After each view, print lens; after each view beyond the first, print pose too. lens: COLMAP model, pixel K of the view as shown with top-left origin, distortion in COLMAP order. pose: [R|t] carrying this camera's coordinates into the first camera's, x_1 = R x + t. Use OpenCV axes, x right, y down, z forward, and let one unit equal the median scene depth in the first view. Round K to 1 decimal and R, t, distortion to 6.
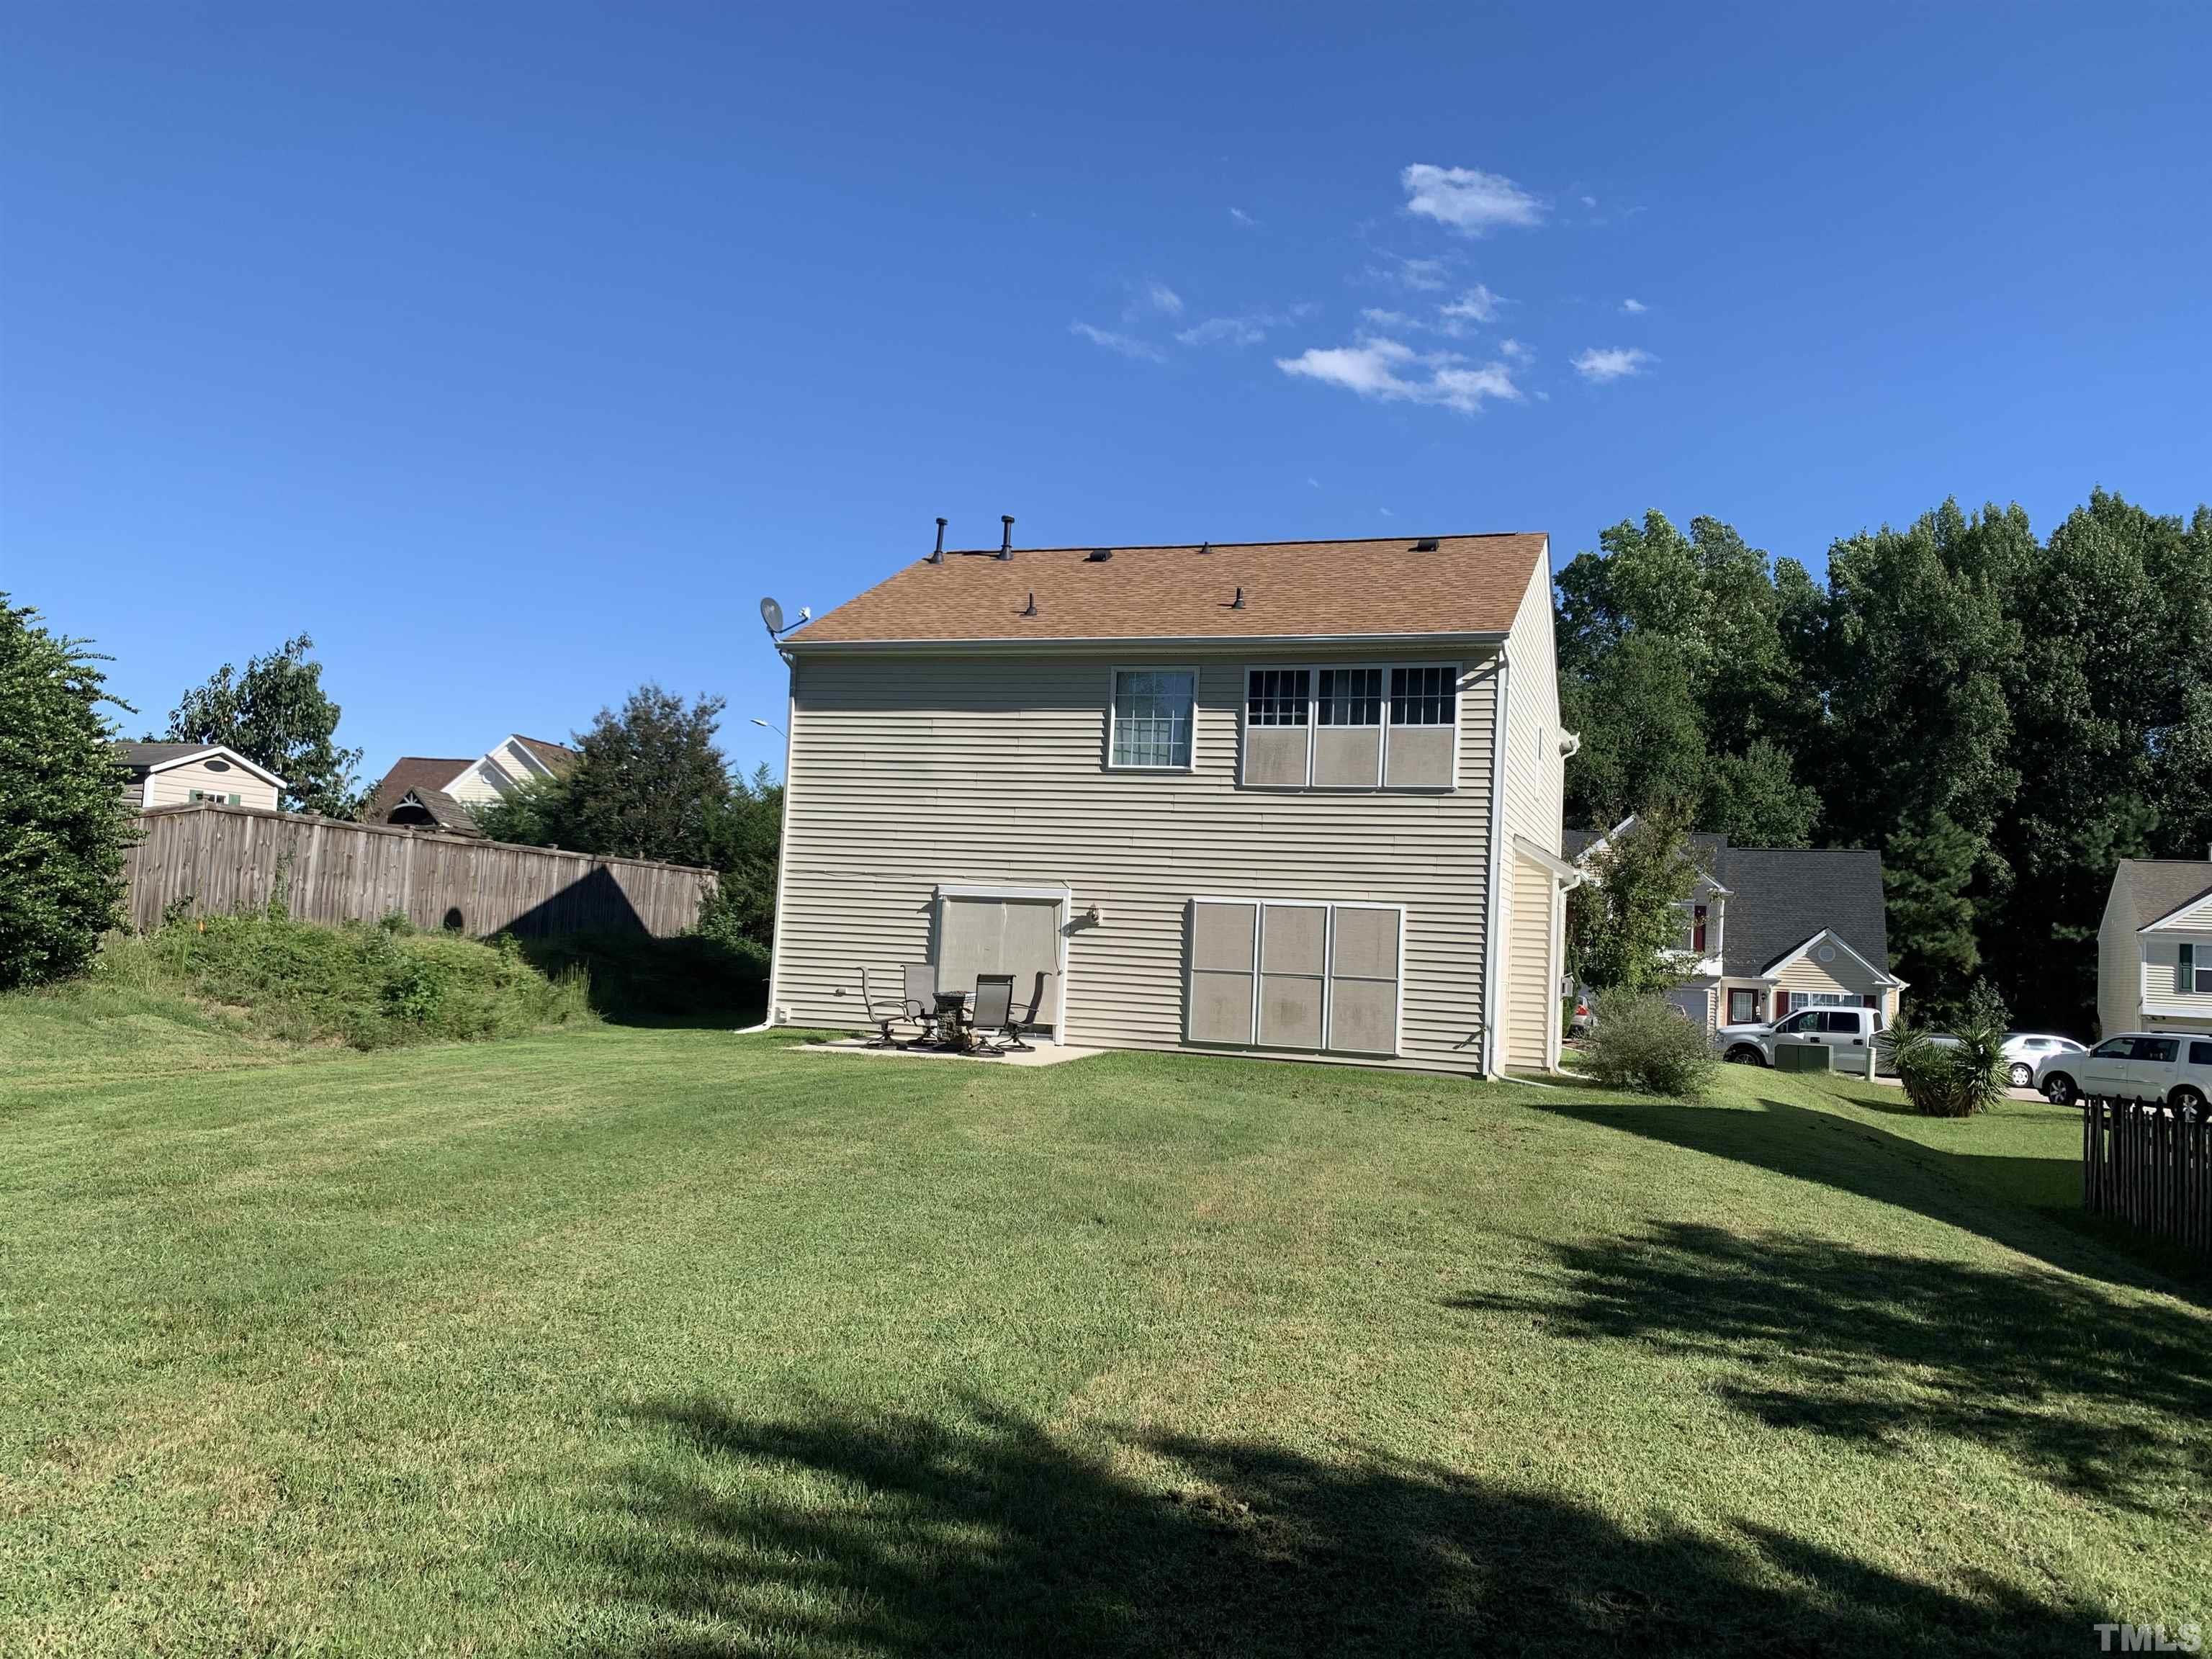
lens RADIAL K [[1796.0, 0, 1033.5], [0, 1796.0, 734.4], [0, 0, 1]] dist [-0.002126, 0.842917]
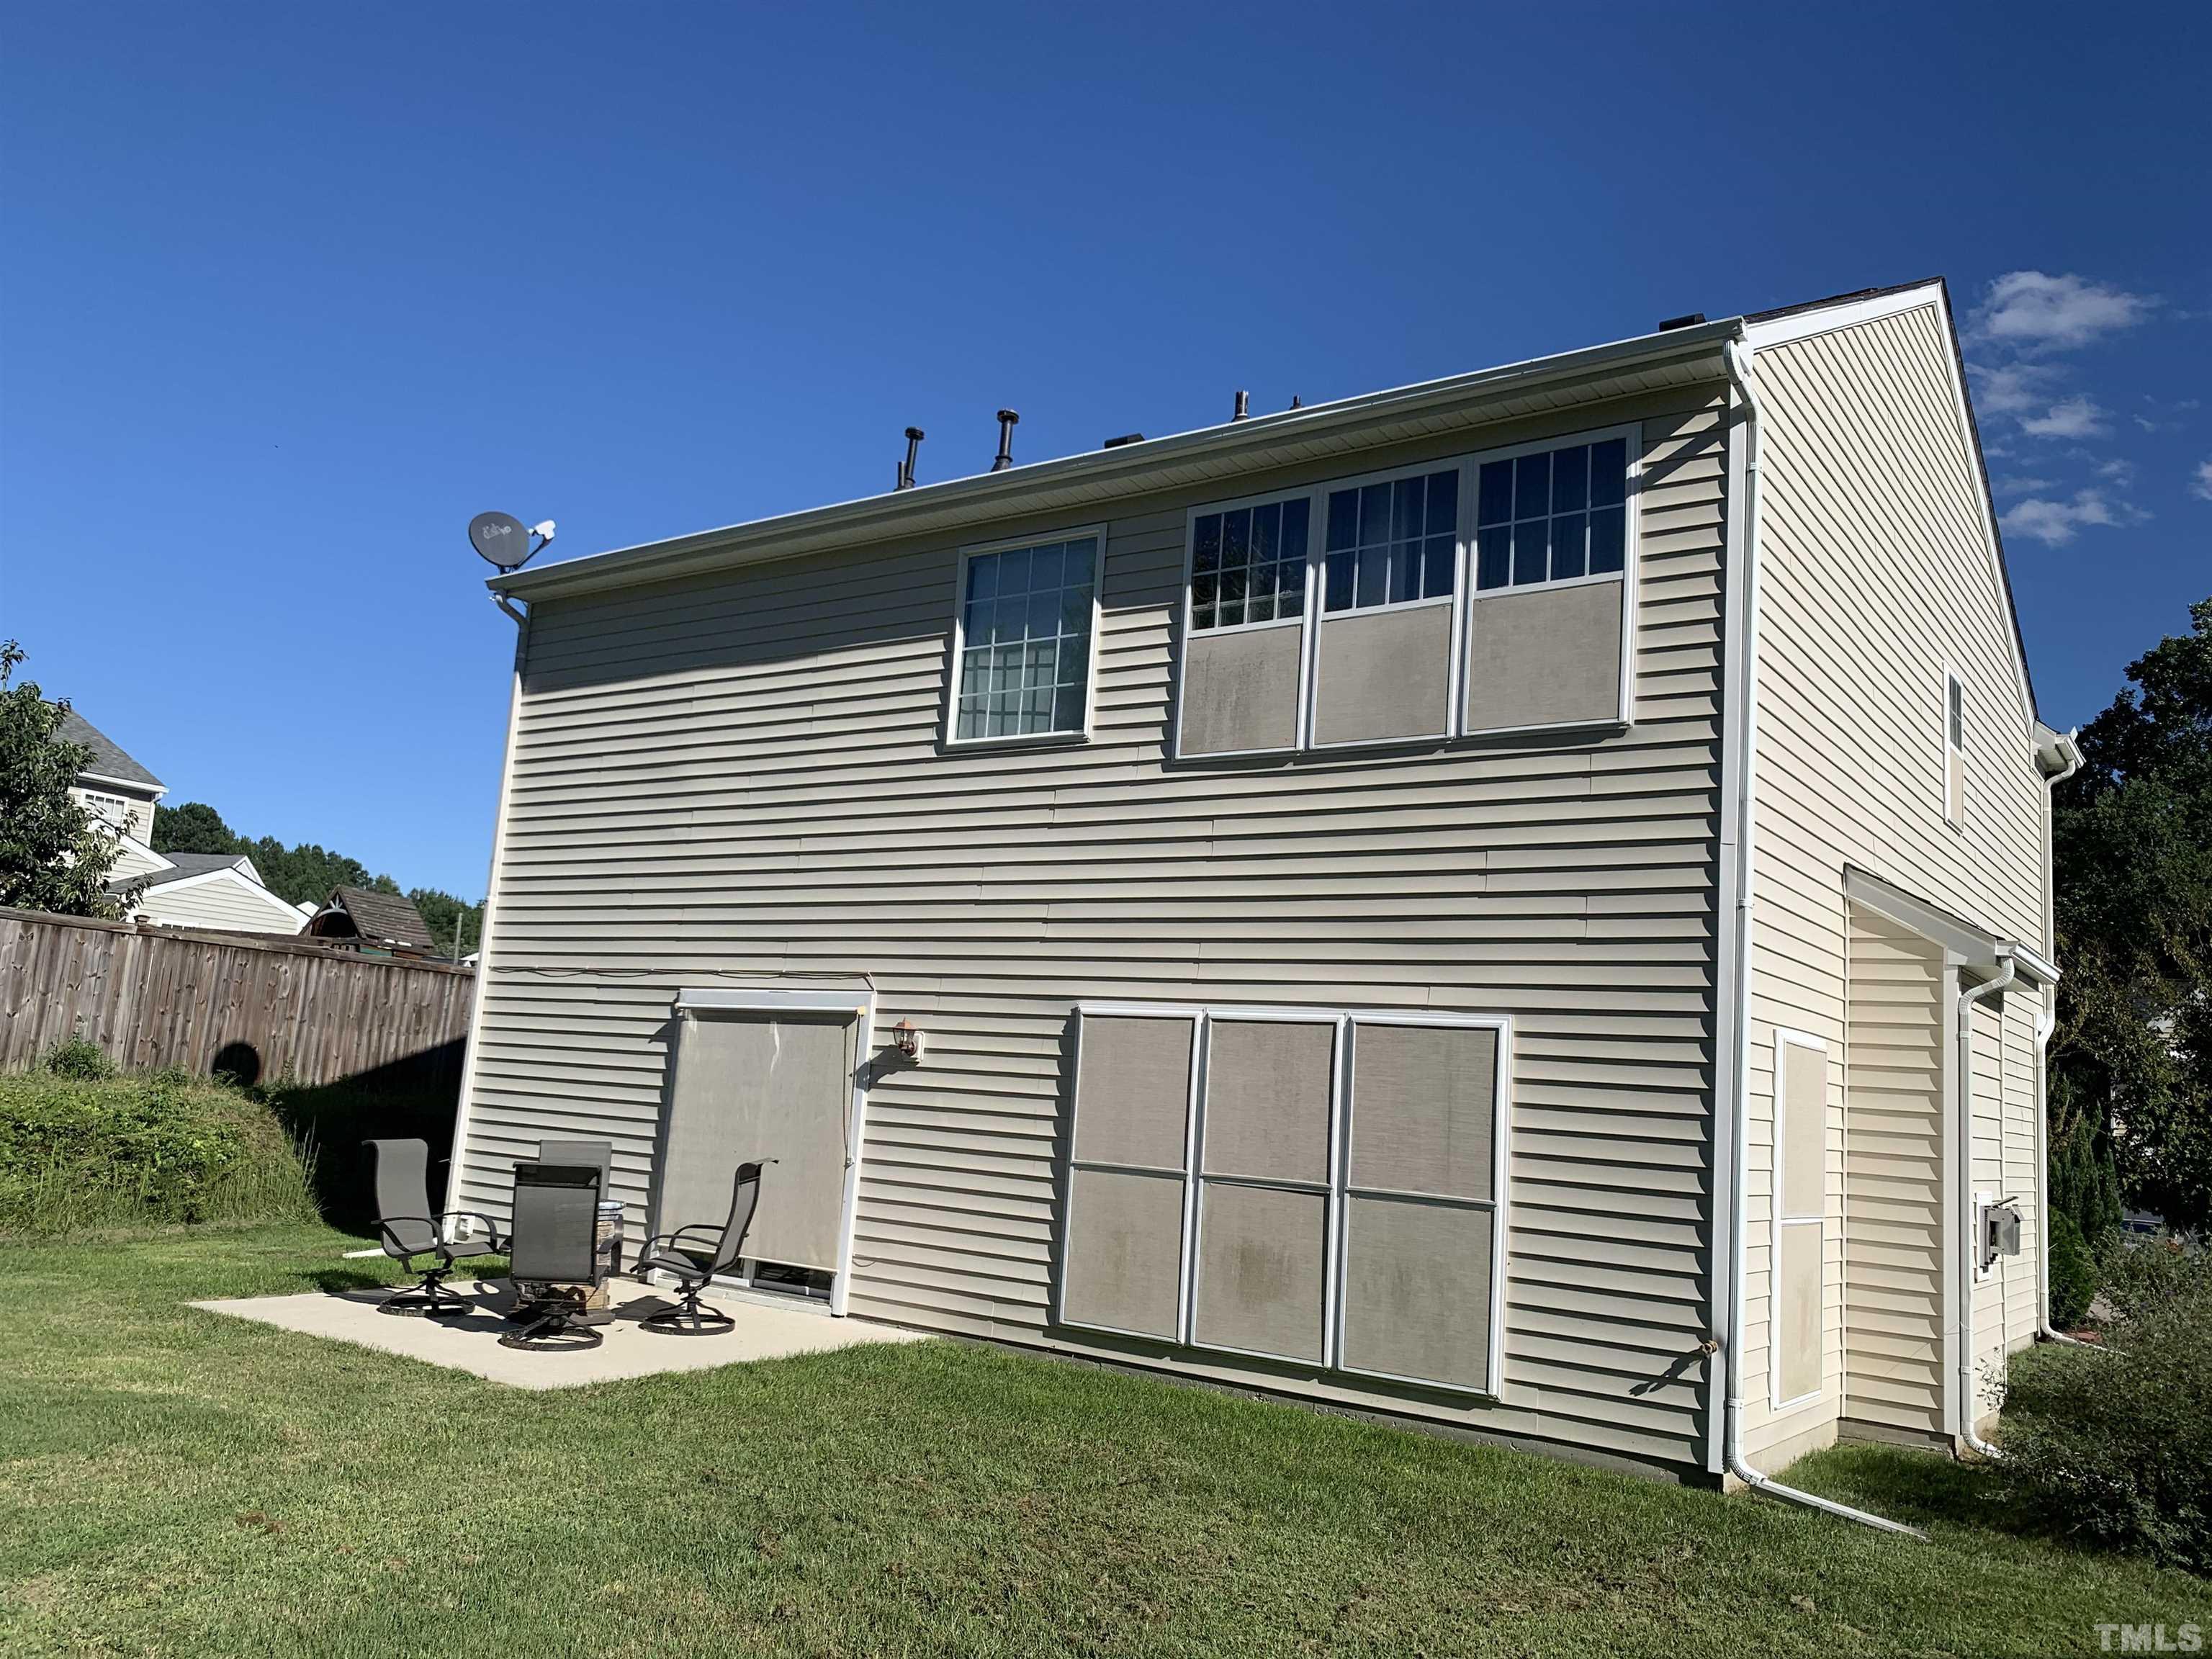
lens RADIAL K [[1671.7, 0, 1102.3], [0, 1671.7, 784.6], [0, 0, 1]] dist [0.047440, 0.005821]
pose [[0.960041, -0.034598, -0.277714, 0.216573], [0.010562, 0.996101, -0.087585, 0.071999], [0.279661, 0.081152, 0.956663, 0.584172]]
